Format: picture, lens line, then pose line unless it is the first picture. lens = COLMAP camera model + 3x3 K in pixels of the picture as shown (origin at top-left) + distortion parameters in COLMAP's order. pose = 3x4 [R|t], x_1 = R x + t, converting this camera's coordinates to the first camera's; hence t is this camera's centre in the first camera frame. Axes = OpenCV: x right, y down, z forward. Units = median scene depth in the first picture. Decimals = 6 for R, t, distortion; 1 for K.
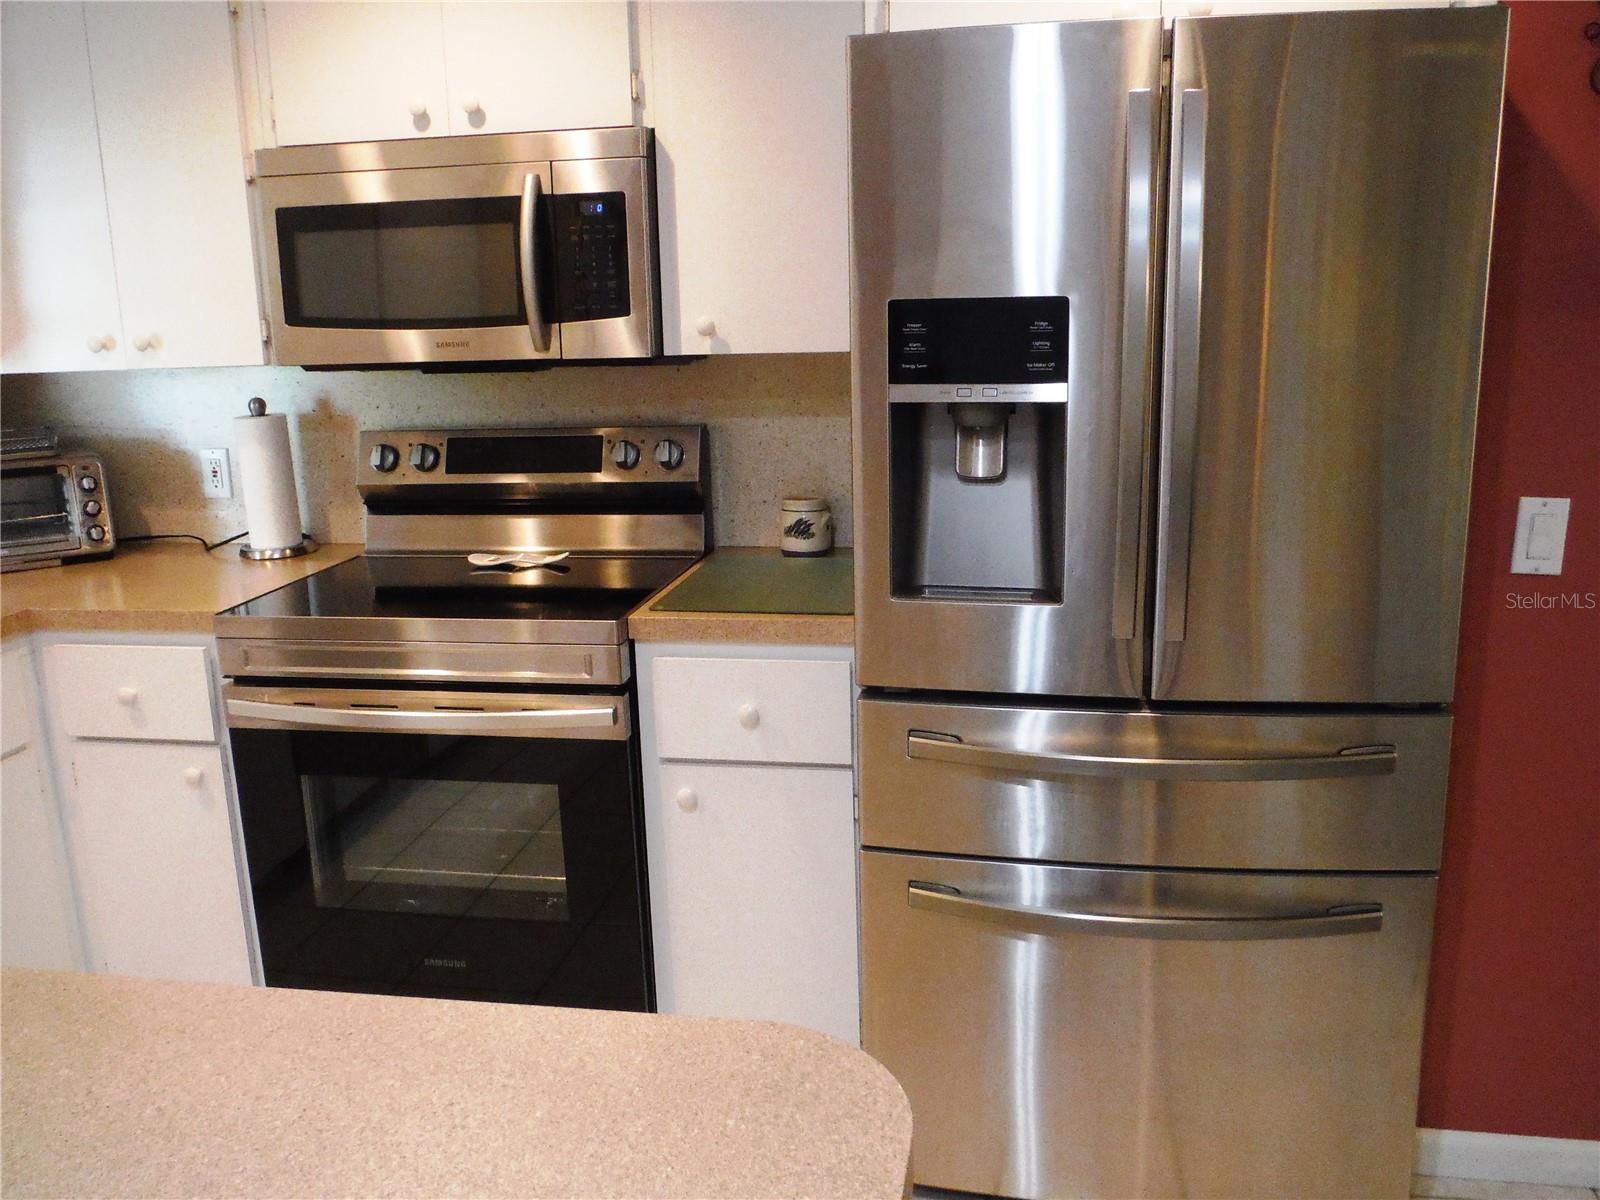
lens RADIAL K [[1356.5, 0, 779.8], [0, 1356.5, 600.9], [0, 0, 1]] dist [-0.049181, 0.023988]
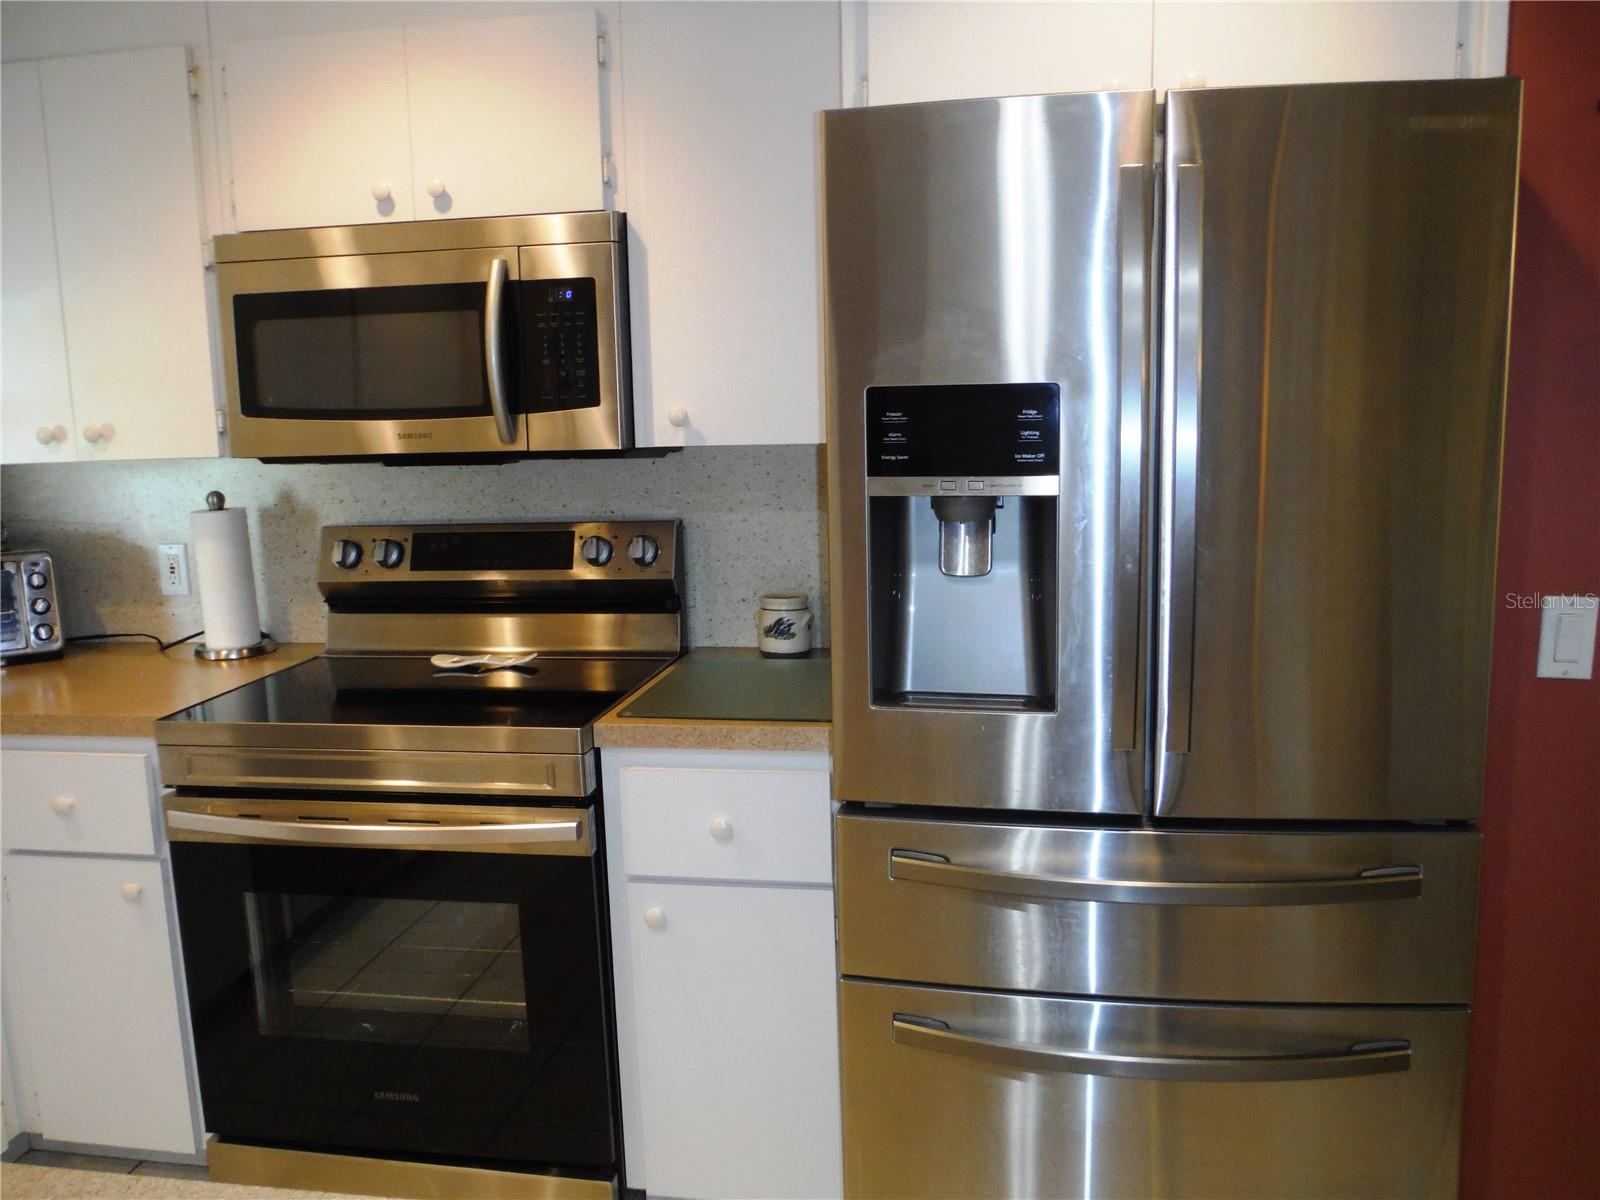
lens RADIAL K [[1356.5, 0, 781.3], [0, 1356.5, 606.4], [0, 0, 1]] dist [-0.049181, 0.023988]
pose [[0.999996, -0.000386, 0.002973, 0.013708], [0.000579, 0.997874, -0.065170, -0.007412], [-0.002941, 0.065171, 0.997870, 0.056018]]
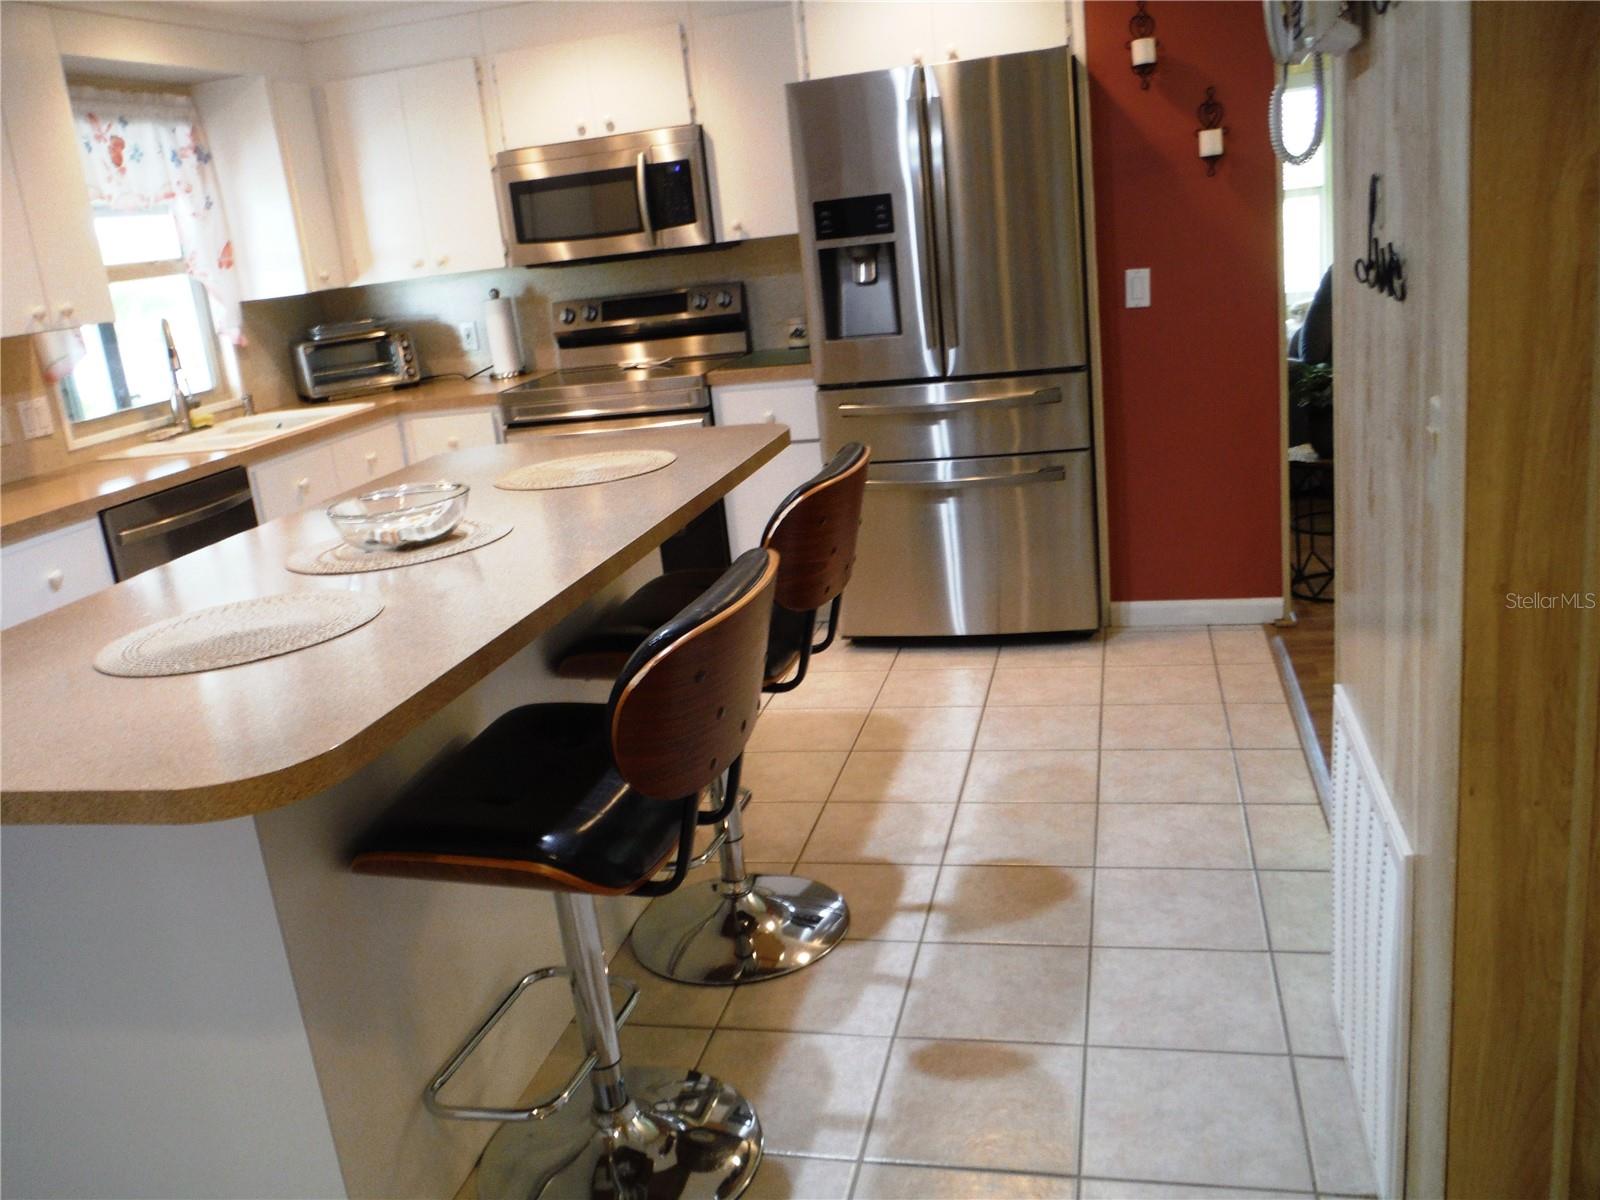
lens RADIAL K [[1356.5, 0, 744.4], [0, 1356.5, 595.8], [0, 0, 1]] dist [-0.049181, 0.023988]
pose [[0.993993, -0.063776, -0.088946, 0.093419], [0.068214, 0.996526, 0.047787, 0.229884], [0.085589, -0.053568, 0.994889, -0.933517]]
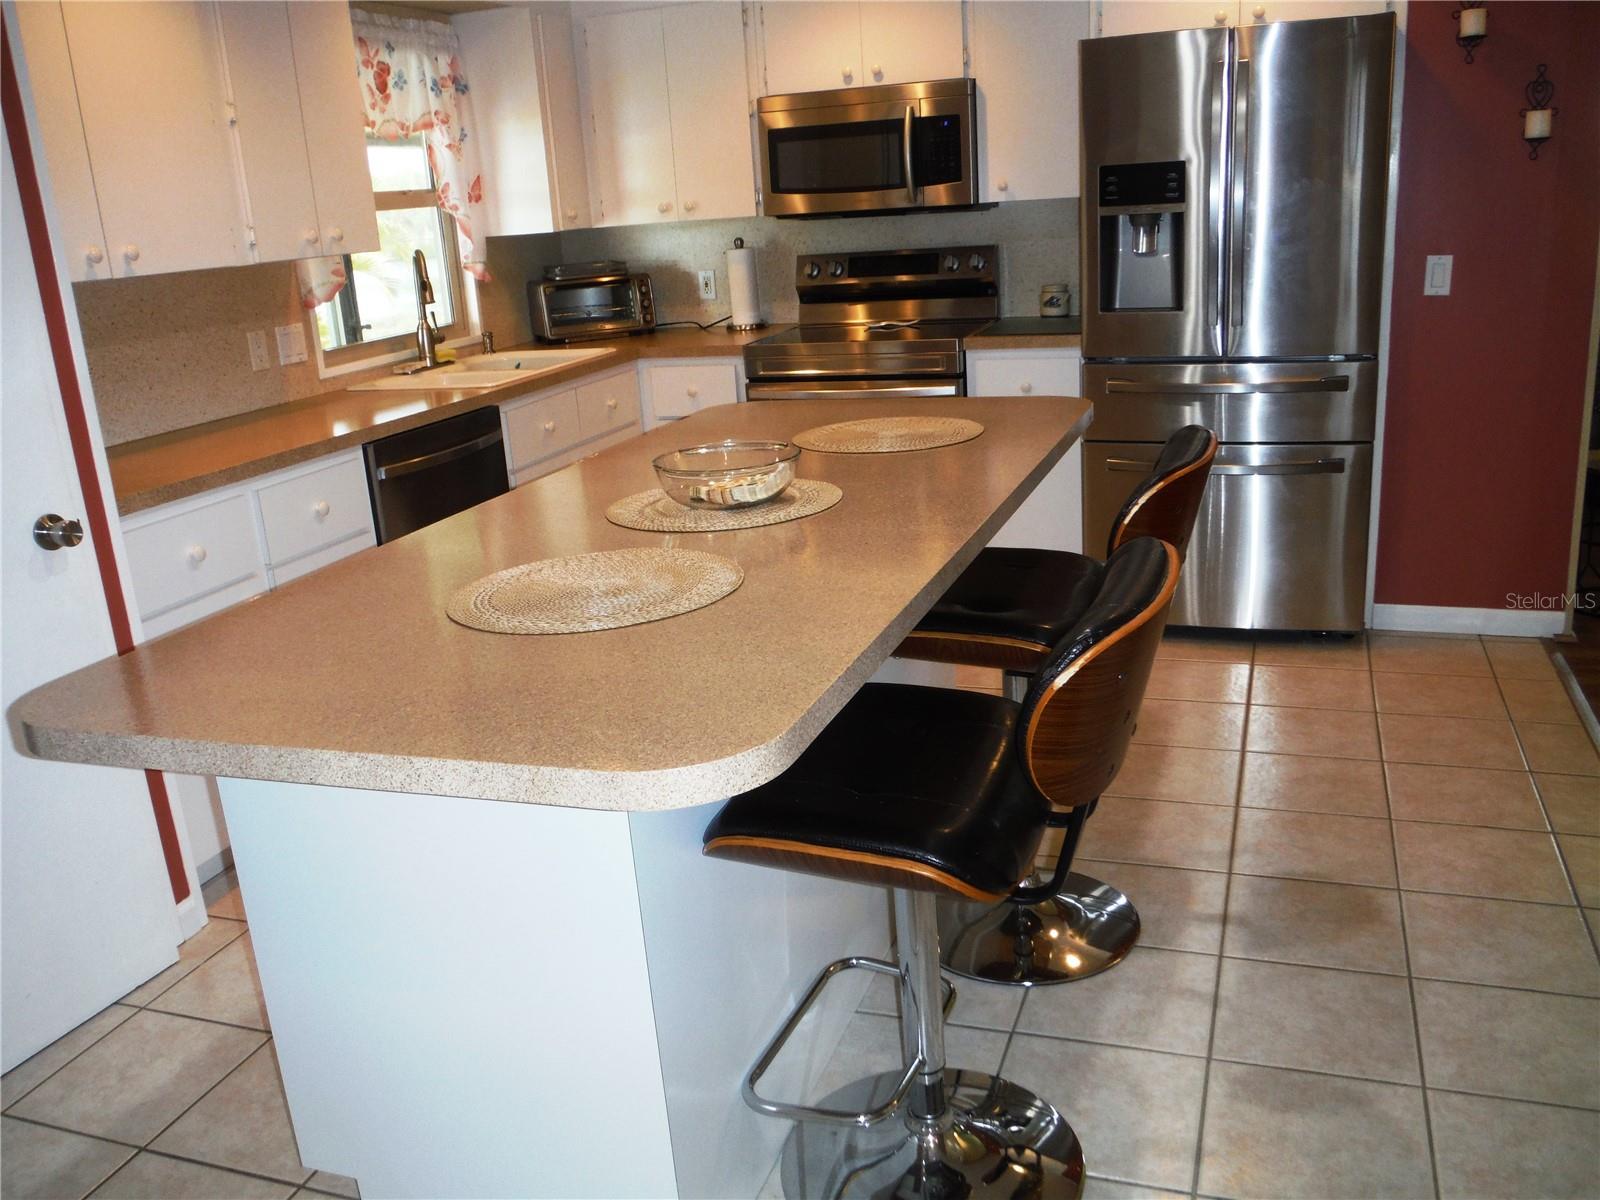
lens RADIAL K [[1356.5, 0, 797.4], [0, 1356.5, 588.6], [0, 0, 1]] dist [-0.049181, 0.023988]
pose [[0.987813, 0.006746, -0.155501, -0.040635], [0.004141, 0.997568, 0.069580, 0.216632], [0.155592, -0.069376, 0.985382, -0.897620]]
